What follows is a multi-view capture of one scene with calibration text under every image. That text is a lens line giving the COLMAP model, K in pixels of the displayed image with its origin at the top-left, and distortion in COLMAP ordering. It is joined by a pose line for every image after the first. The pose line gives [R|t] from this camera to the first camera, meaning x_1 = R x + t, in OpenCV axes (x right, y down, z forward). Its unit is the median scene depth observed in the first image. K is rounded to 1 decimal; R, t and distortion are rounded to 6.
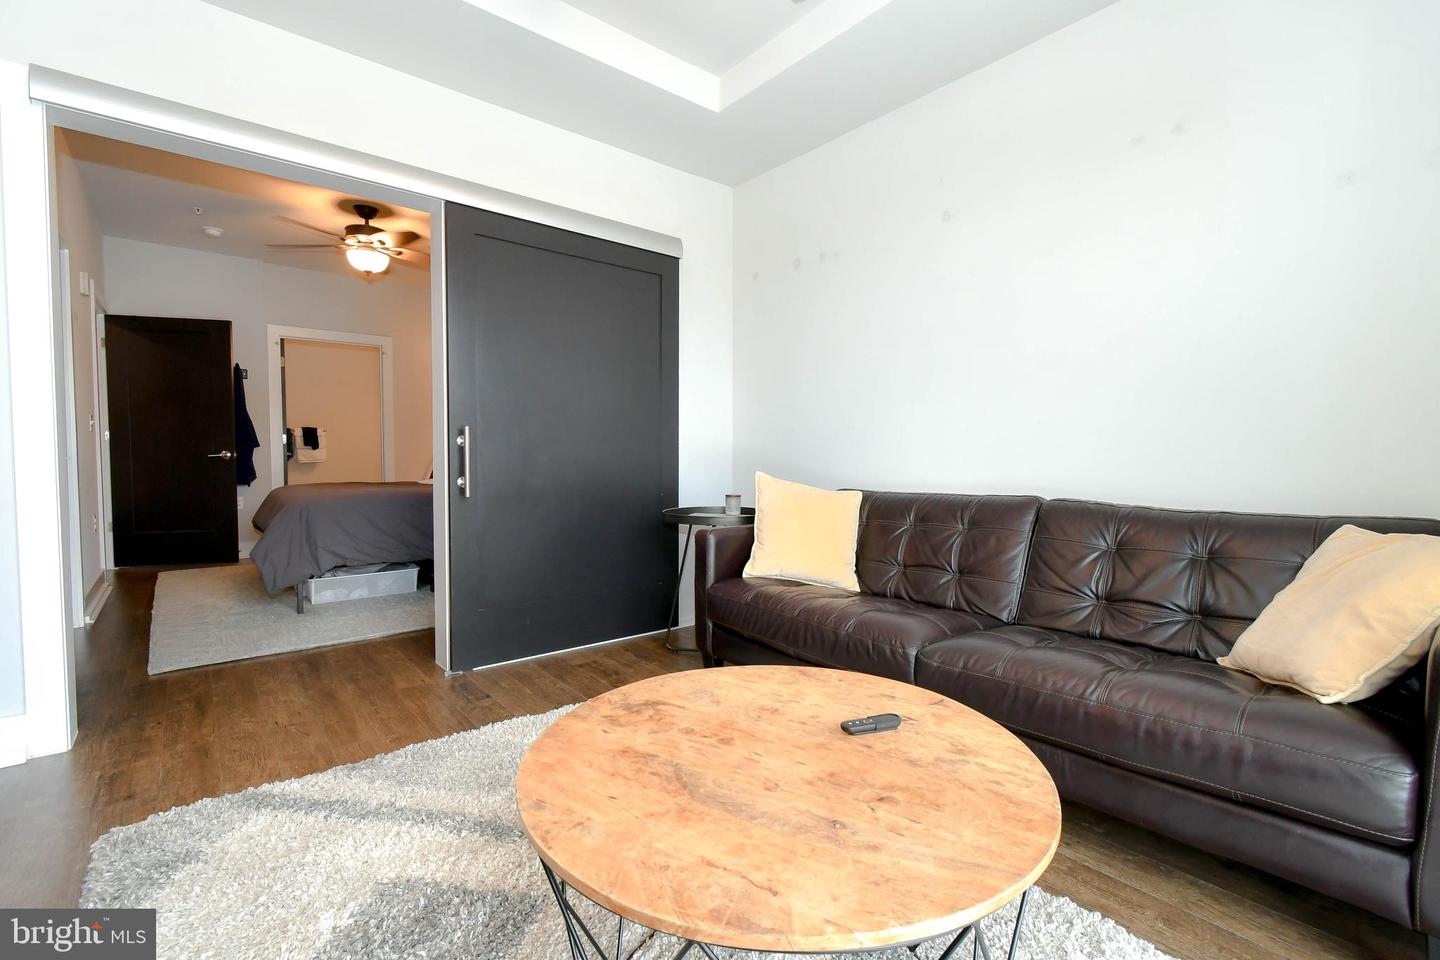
lens RADIAL K [[638.7, 0, 721.3], [0, 638.7, 478.4], [0, 0, 1]] dist [0.008919, -0.002383]
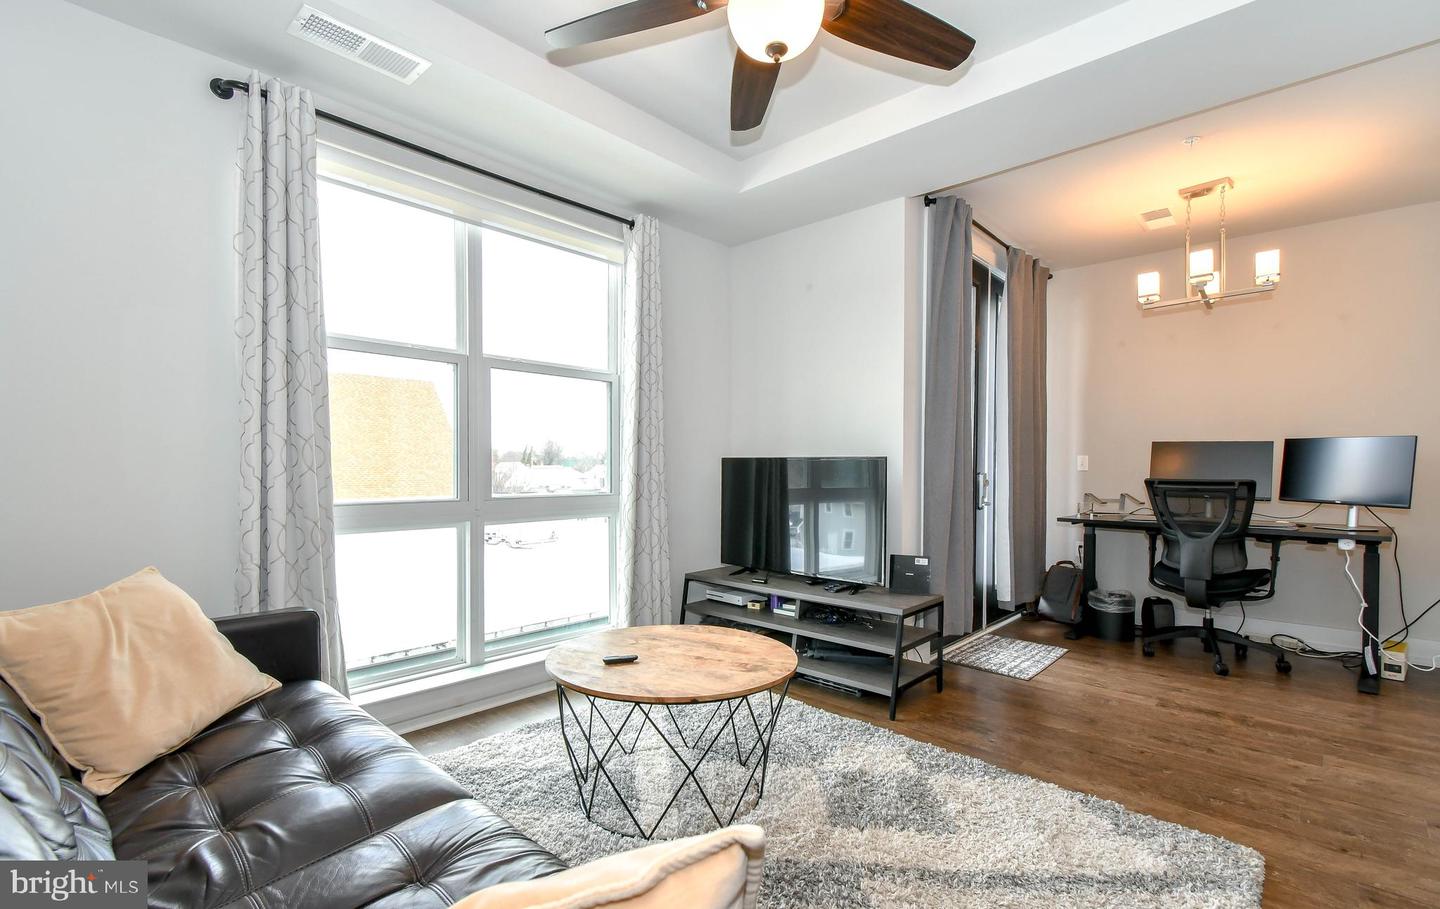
lens RADIAL K [[652.3, 0, 721.9], [0, 652.3, 478.8], [0, 0, 1]] dist [0.000963, 0.000102]
pose [[-0.990083, -0.001292, -0.140479, 0.190807], [-0.009476, 0.998294, 0.057606, -0.212241], [0.140165, 0.058366, -0.988406, 2.573018]]
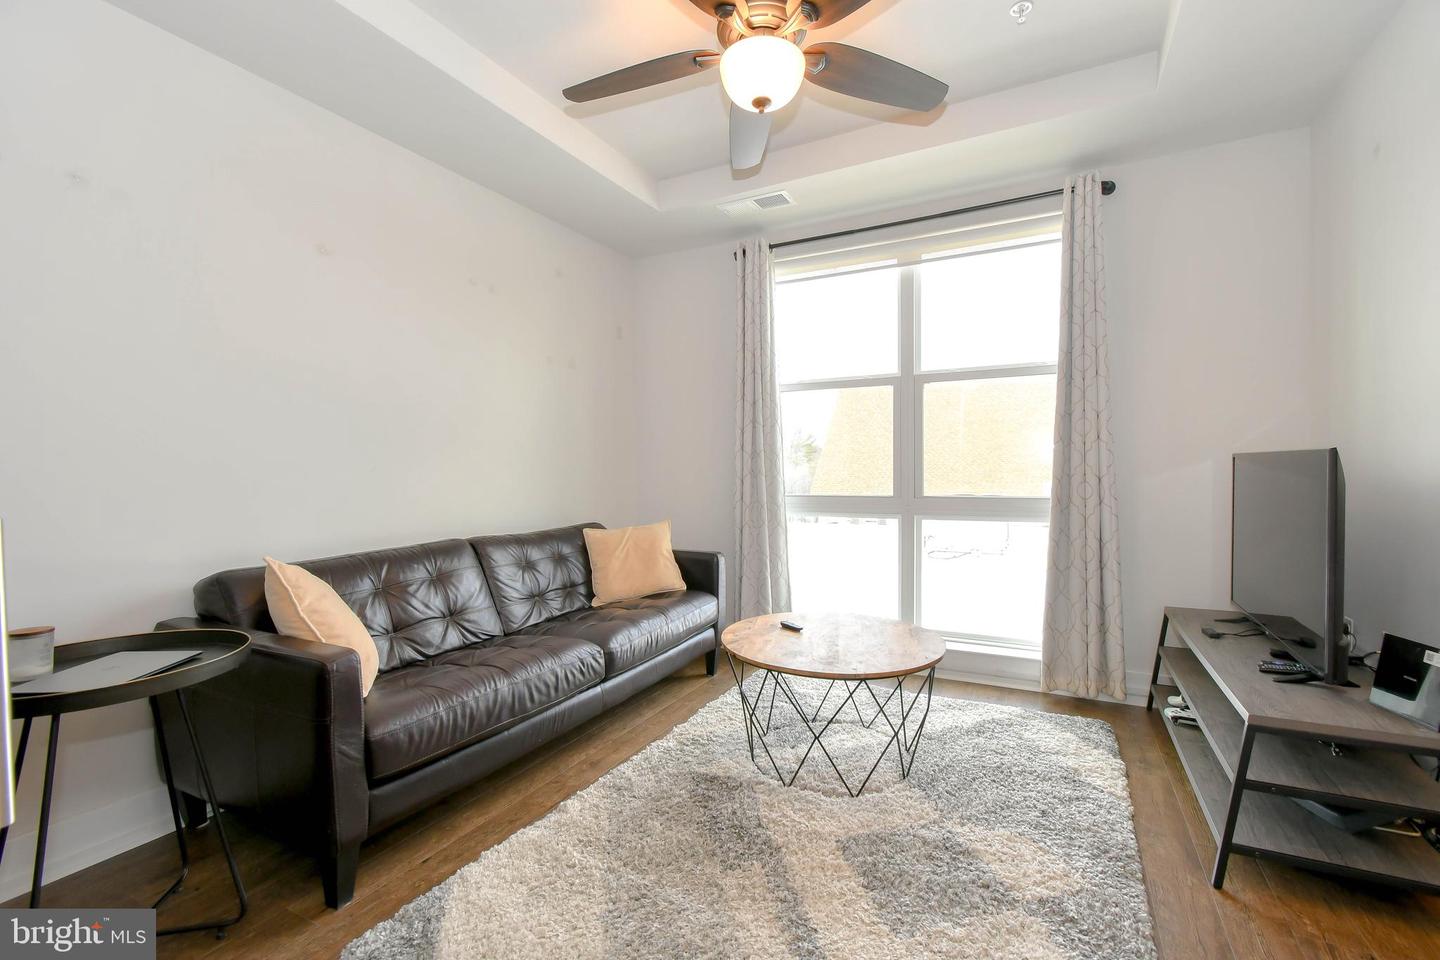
lens RADIAL K [[638.7, 0, 712.0], [0, 638.7, 476.2], [0, 0, 1]] dist [0.008919, -0.002383]
pose [[-0.388533, -0.013425, 0.921337, -1.567108], [0.048750, 0.998194, 0.035103, -0.216632], [-0.920144, 0.058554, -0.387177, 1.909098]]
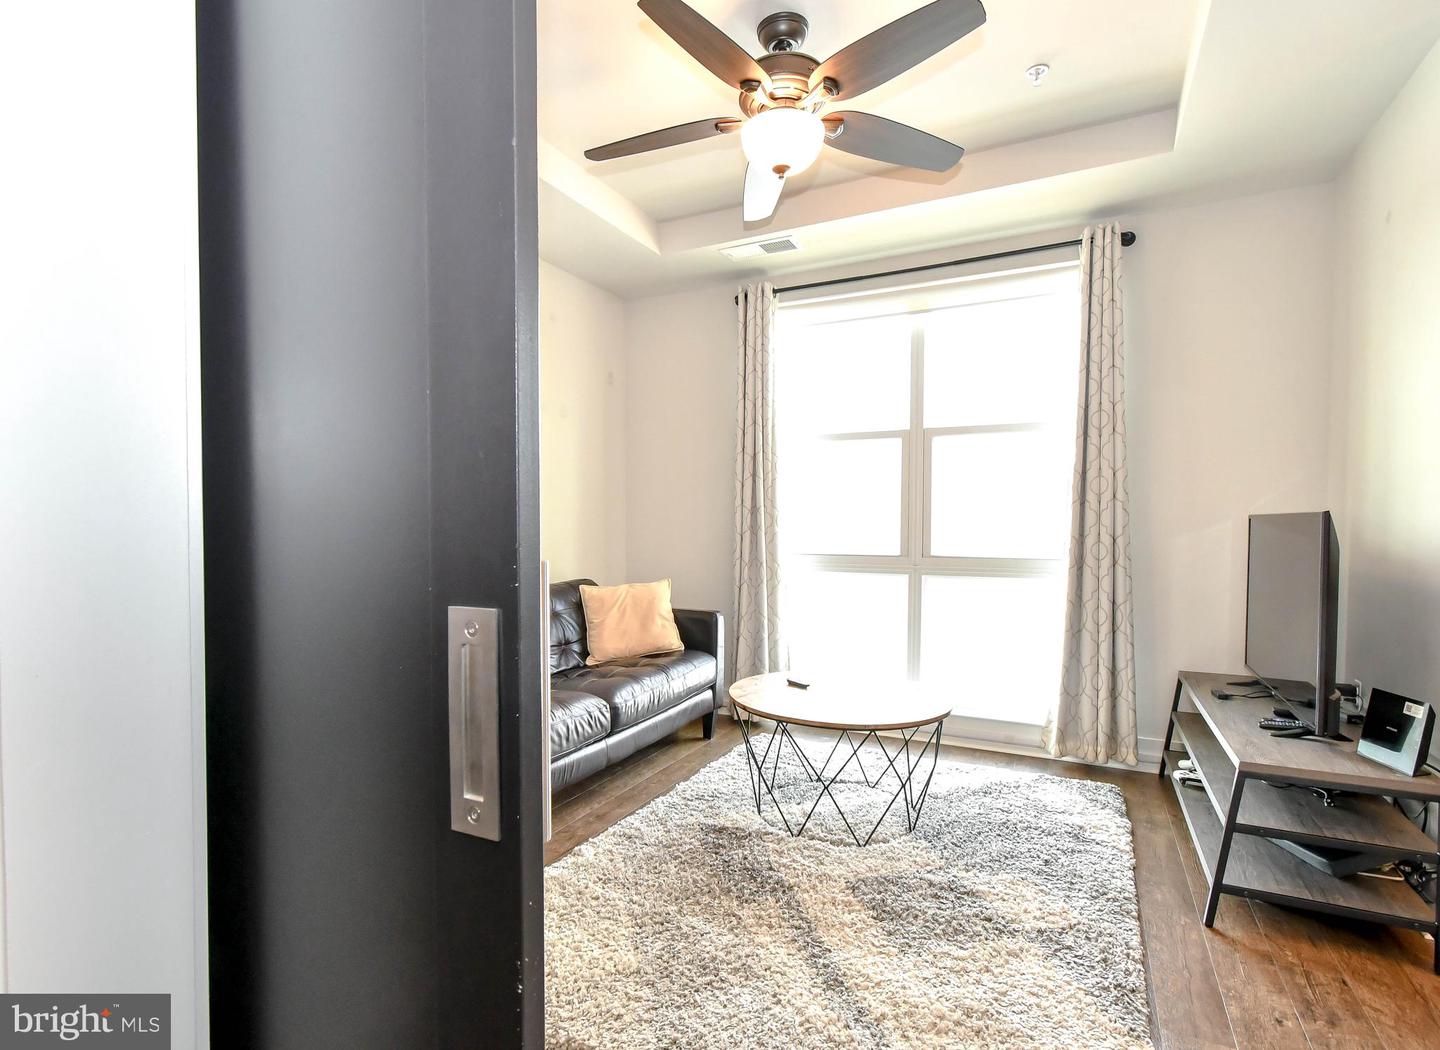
lens RADIAL K [[735.1, 0, 675.3], [0, 735.1, 538.5], [0, 0, 1]] dist [0.002603, 0.000362]
pose [[-0.377139, -0.024439, 0.925834, -1.797608], [0.037533, 0.998427, 0.041645, -0.226197], [-0.925396, 0.050455, -0.375629, 2.129758]]
